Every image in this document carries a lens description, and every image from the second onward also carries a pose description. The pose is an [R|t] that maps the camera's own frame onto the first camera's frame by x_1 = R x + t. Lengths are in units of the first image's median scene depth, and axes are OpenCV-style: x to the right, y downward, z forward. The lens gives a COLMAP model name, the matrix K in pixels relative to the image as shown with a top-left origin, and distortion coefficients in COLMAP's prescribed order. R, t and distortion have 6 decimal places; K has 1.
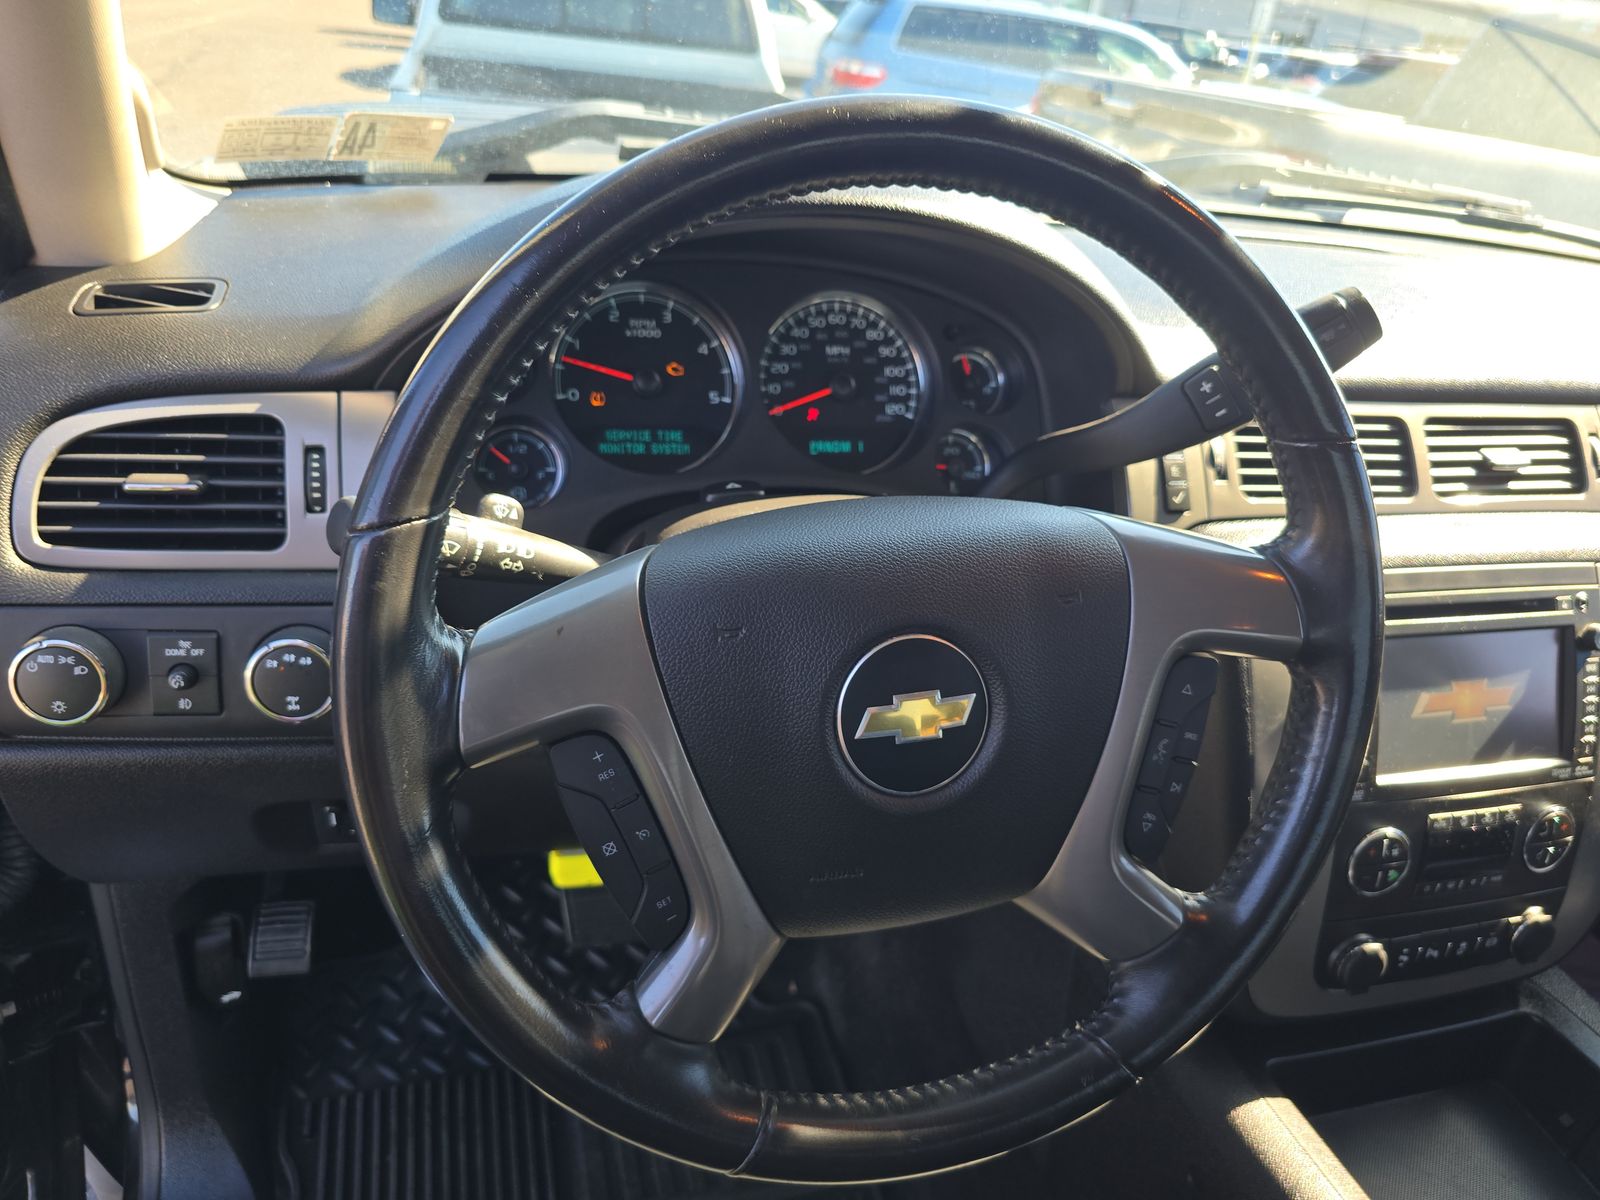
lens RADIAL K [[1132.7, 0, 793.0], [0, 1132.7, 606.4], [0, 0, 1]] dist [0.094262, -0.138750]
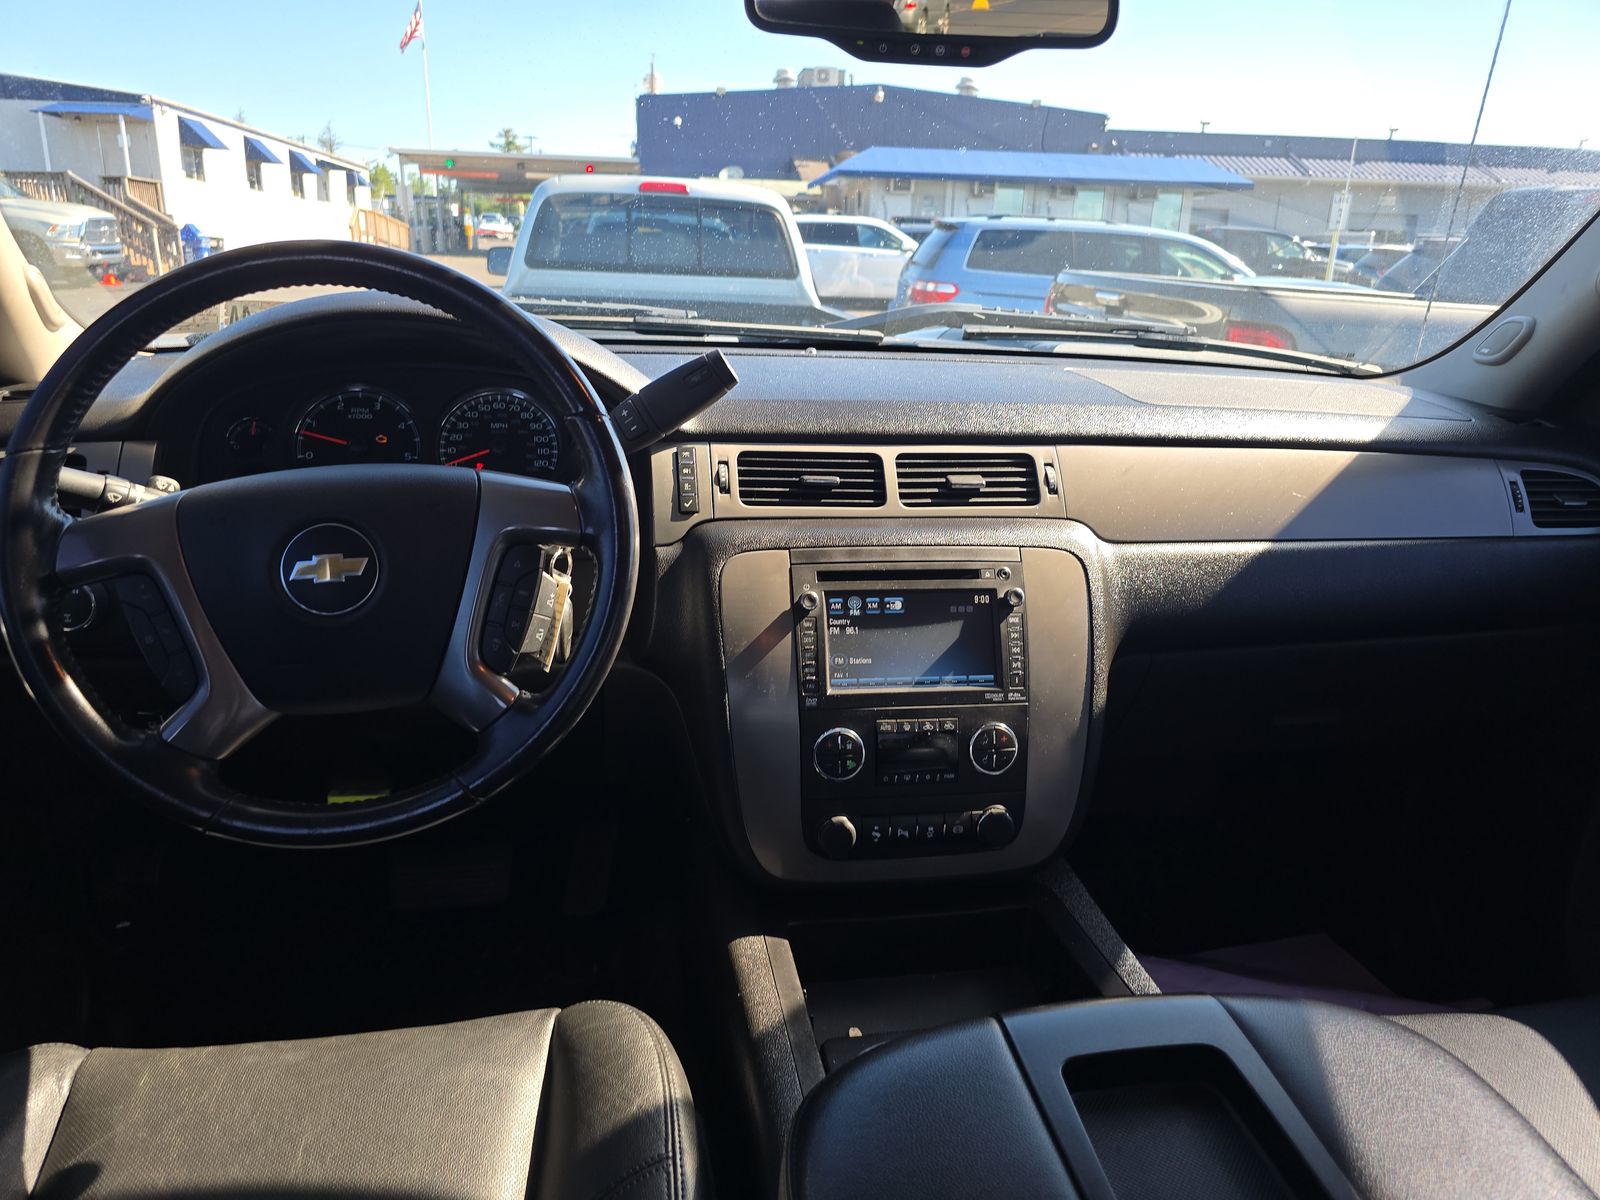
lens RADIAL K [[1132.7, 0, 793.0], [0, 1132.7, 606.4], [0, 0, 1]] dist [0.094262, -0.138750]
pose [[0.992154, -0.029936, -0.121387, 0.596003], [0.008295, 0.984533, -0.175003, 0.271722], [0.124749, 0.172623, 0.977056, -0.365953]]
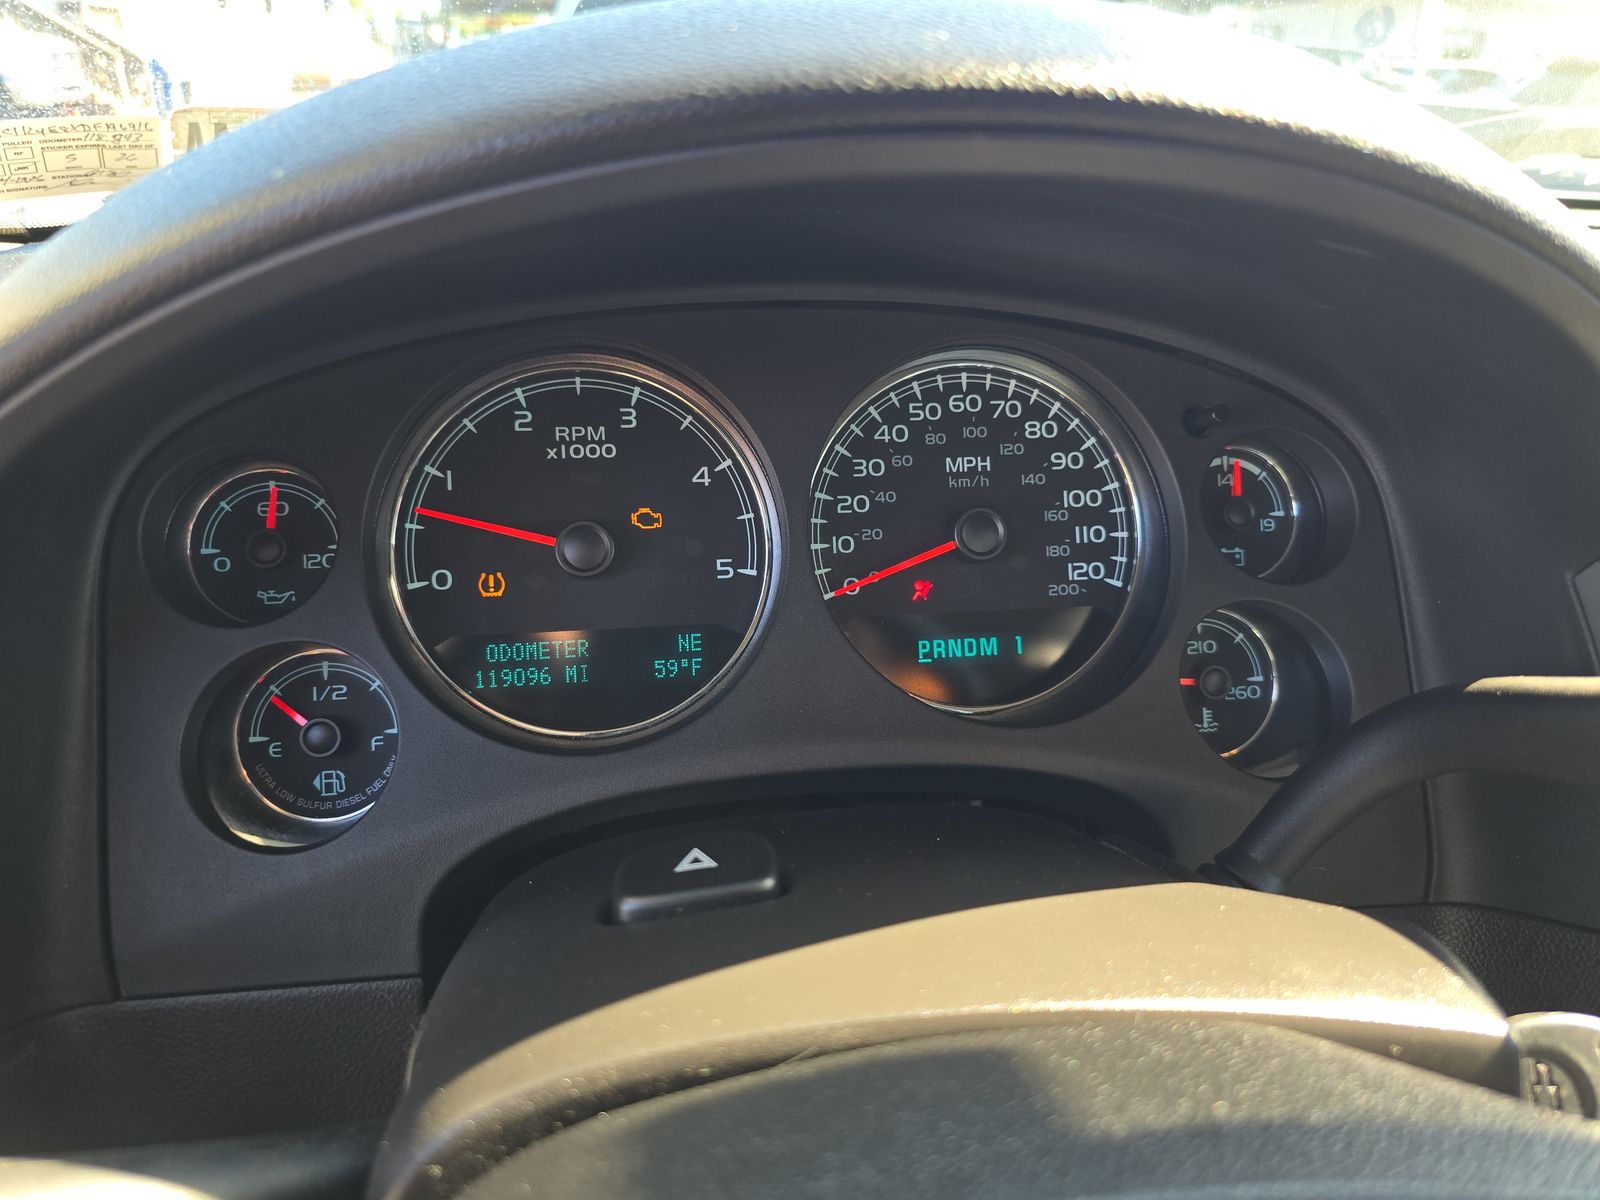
lens RADIAL K [[1132.7, 0, 793.0], [0, 1132.7, 606.4], [0, 0, 1]] dist [0.094262, -0.138750]
pose [[0.991441, -0.023566, -0.128414, 0.025536], [0.017703, 0.998756, -0.046612, -0.139285], [0.129352, 0.043940, 0.990625, 0.488723]]
